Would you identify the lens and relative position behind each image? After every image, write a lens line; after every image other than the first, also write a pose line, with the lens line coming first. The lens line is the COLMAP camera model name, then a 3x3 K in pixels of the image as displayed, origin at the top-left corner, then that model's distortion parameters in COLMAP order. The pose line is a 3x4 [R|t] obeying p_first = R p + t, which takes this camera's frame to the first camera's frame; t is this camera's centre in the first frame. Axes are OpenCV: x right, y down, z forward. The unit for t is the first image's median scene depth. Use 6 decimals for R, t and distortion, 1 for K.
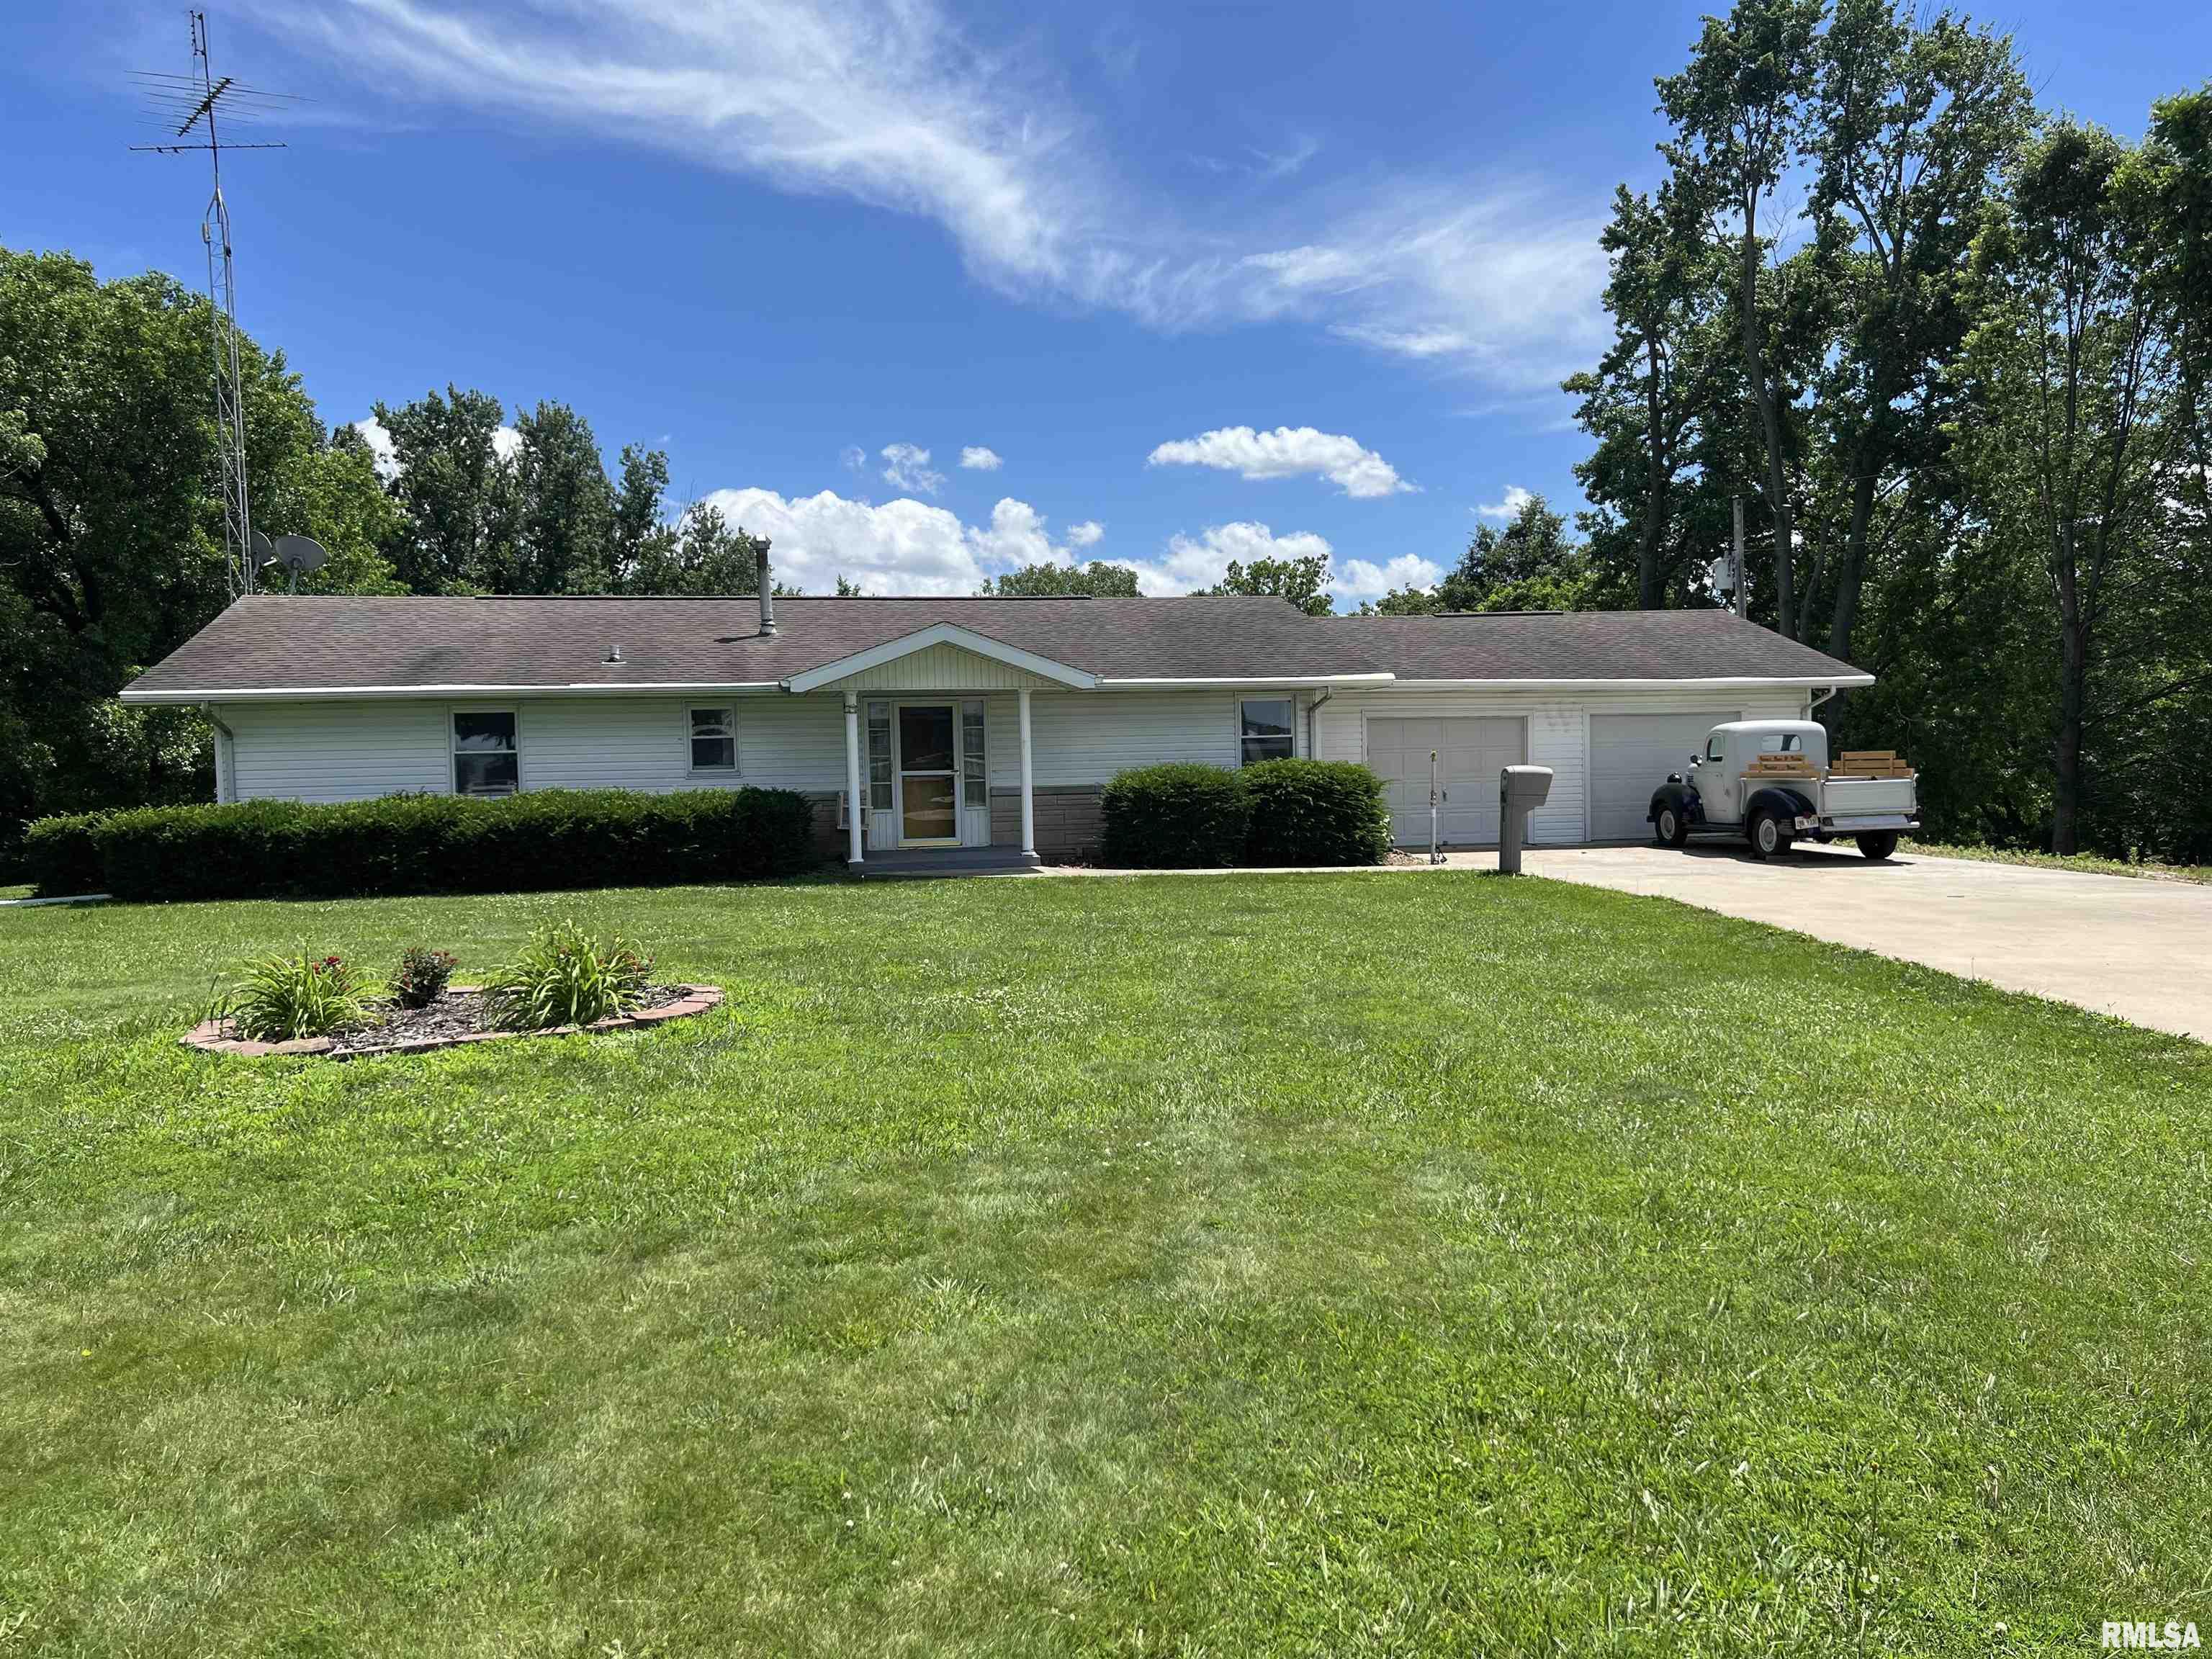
lens RADIAL K [[1659.8, 0, 1106.0], [0, 1659.8, 829.5], [0, 0, 1]] dist [0.062779, -0.088336]
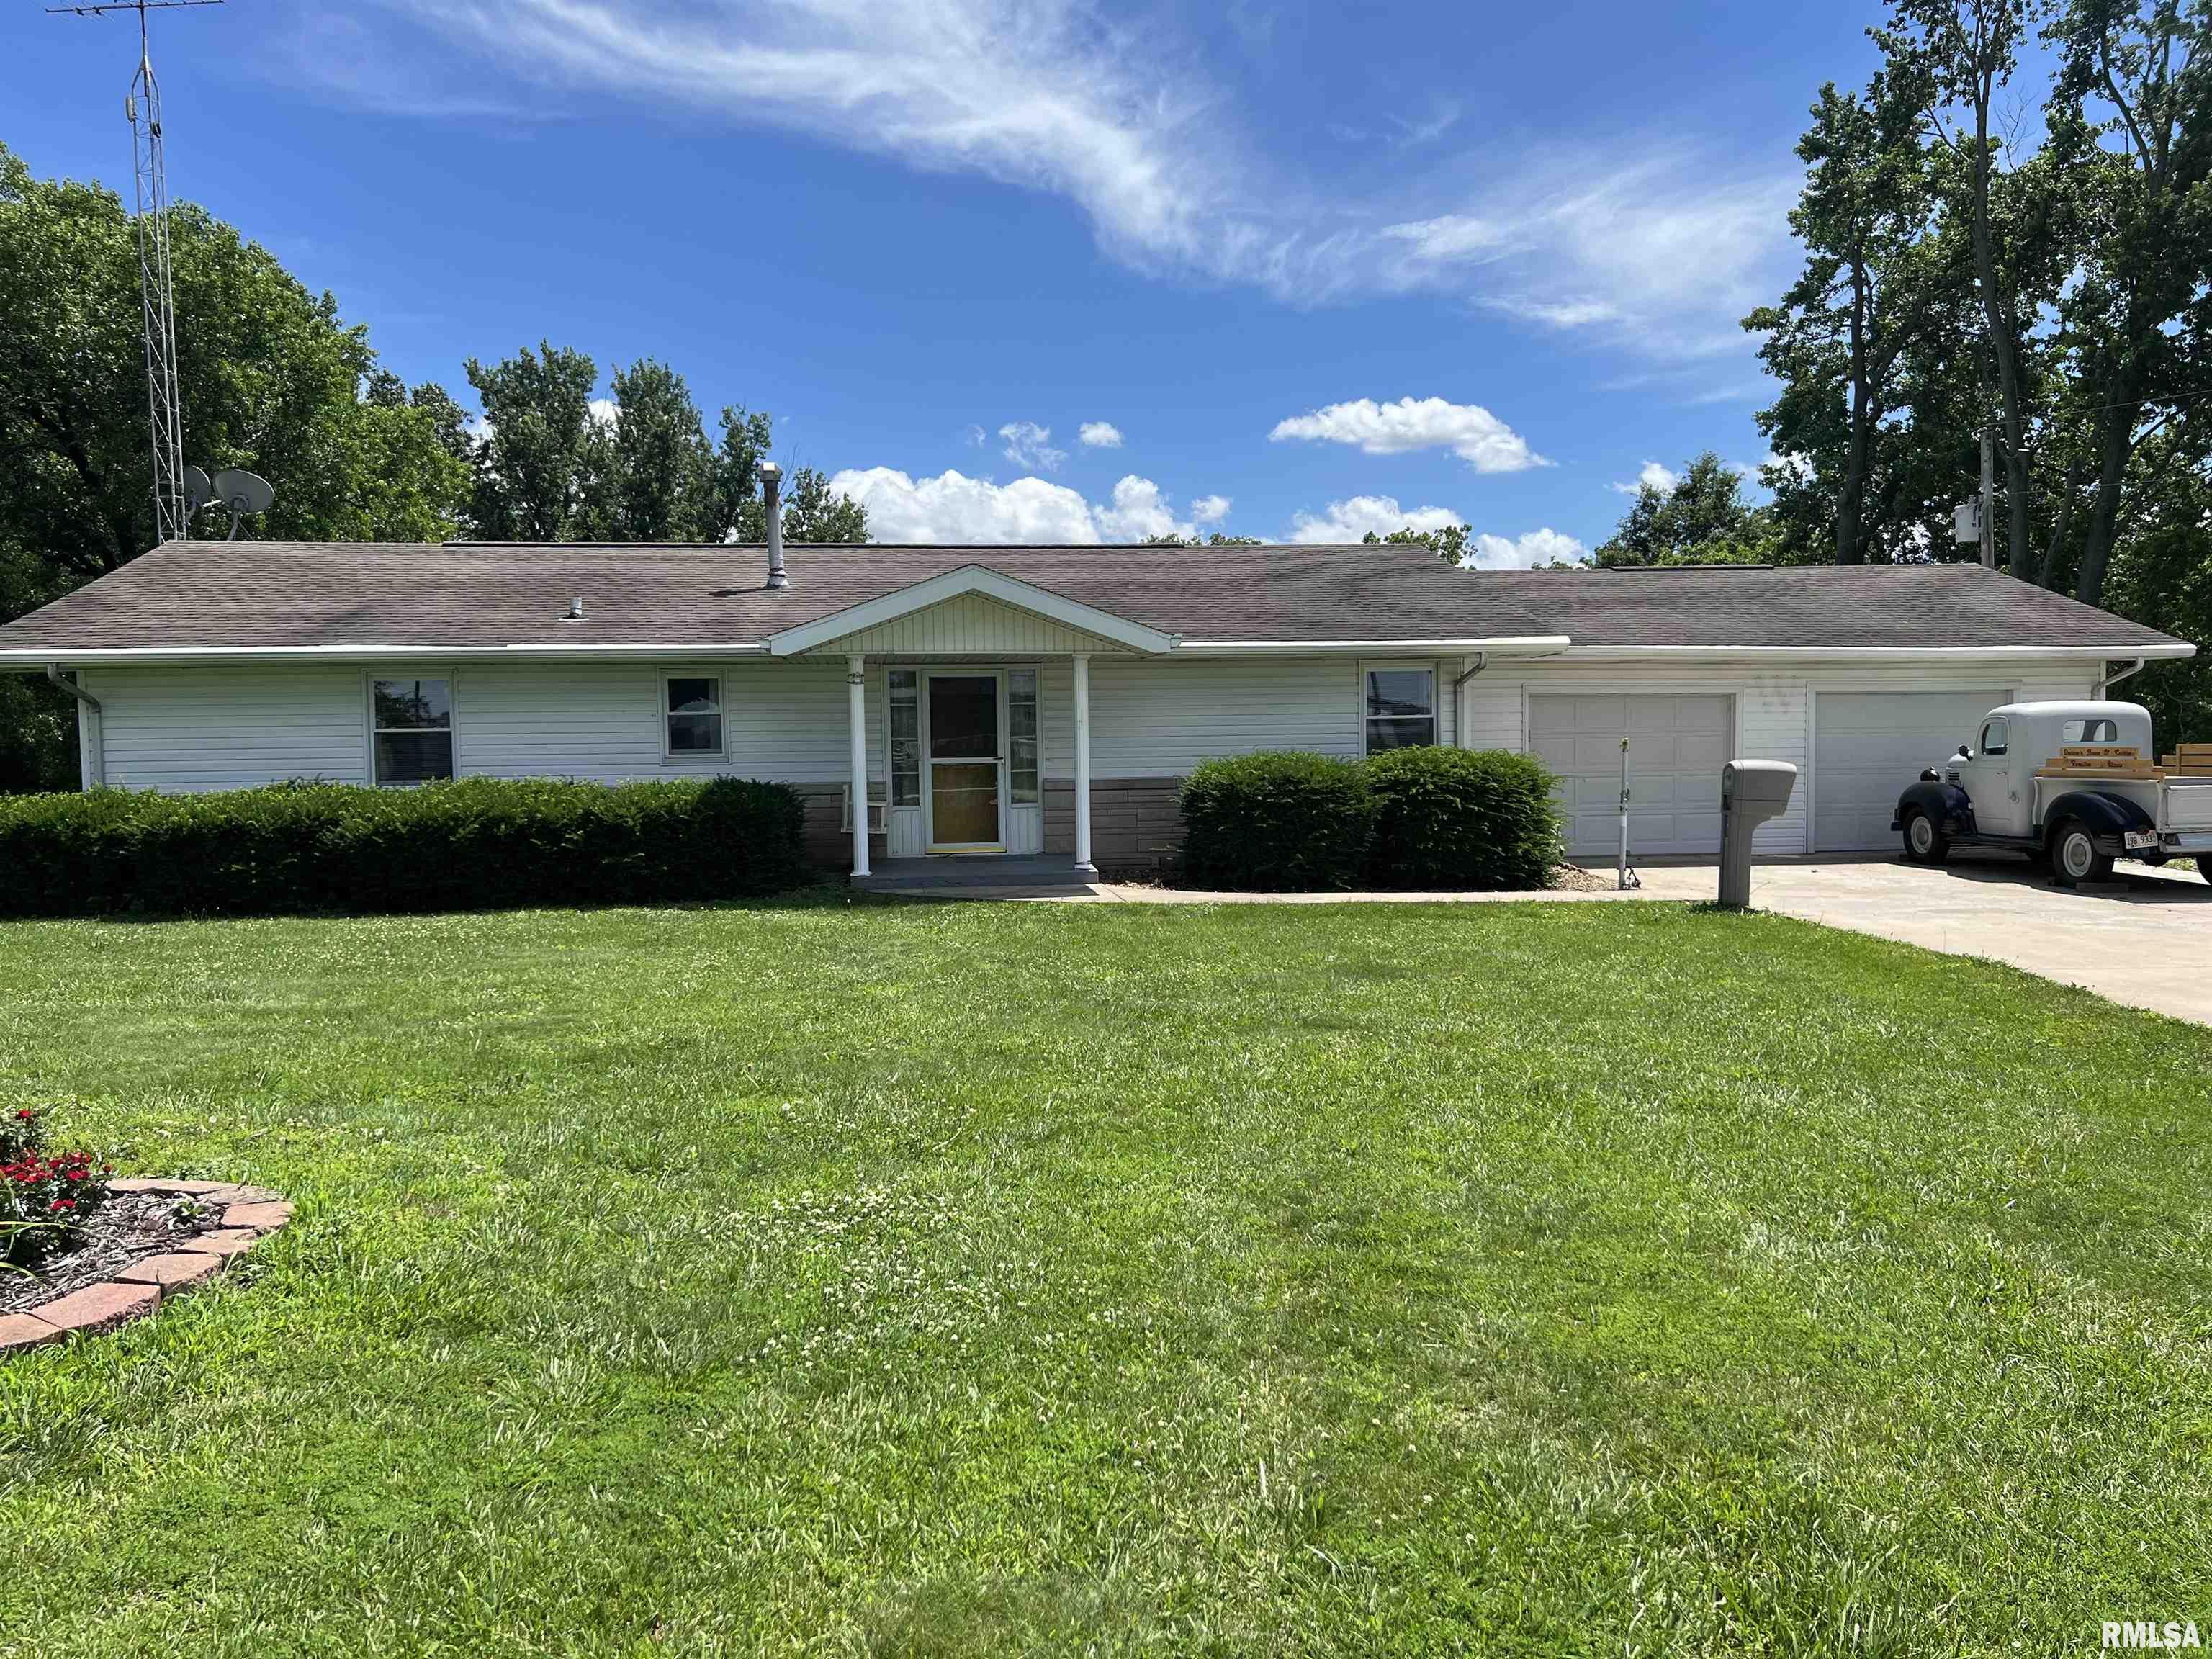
lens RADIAL K [[1688.8, 0, 1115.8], [0, 1688.8, 776.3], [0, 0, 1]] dist [0.039996, -0.004067]
pose [[0.997452, 0.009687, -0.070682, 0.010959], [-0.011164, 0.999727, -0.020531, -0.005609], [0.070464, 0.021268, 0.997288, 0.106562]]
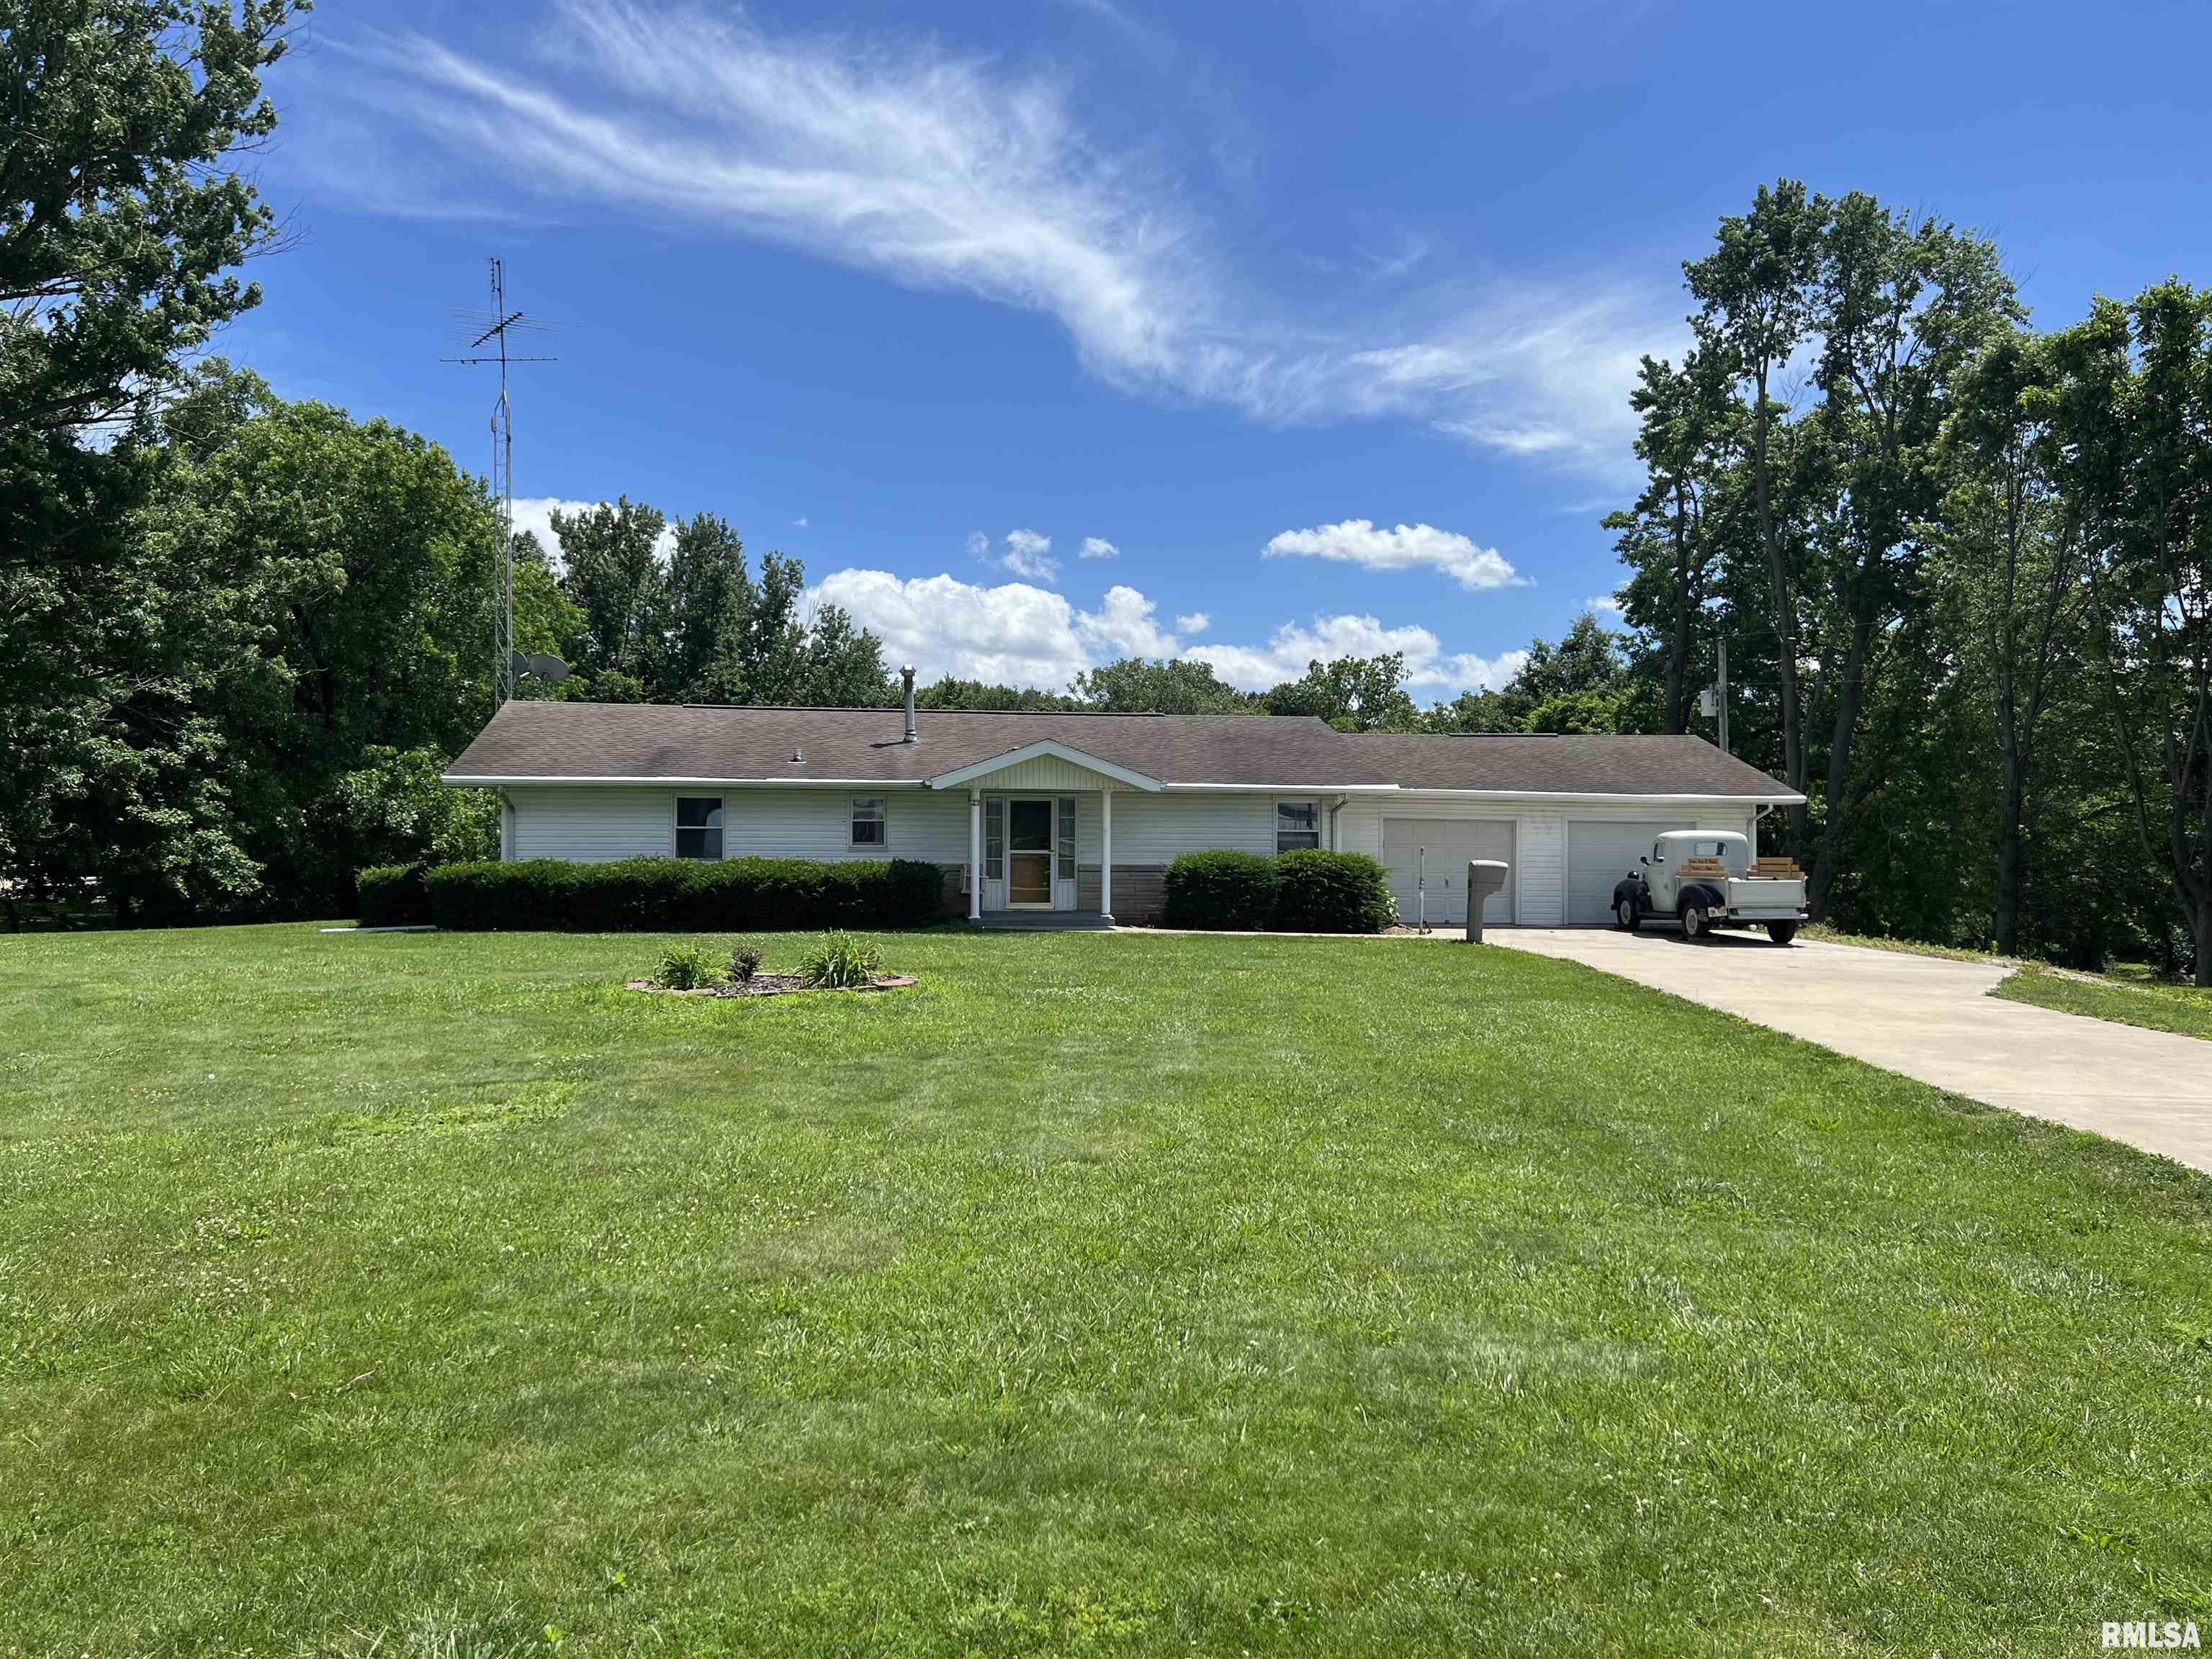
lens RADIAL K [[1659.8, 0, 1106.0], [0, 1659.8, 829.5], [0, 0, 1]] dist [0.062779, -0.088336]
pose [[0.997893, 0.028007, -0.058523, 0.013391], [-0.030839, 0.998369, -0.048047, 0.004419], [0.057082, 0.049750, 0.997129, -0.146755]]
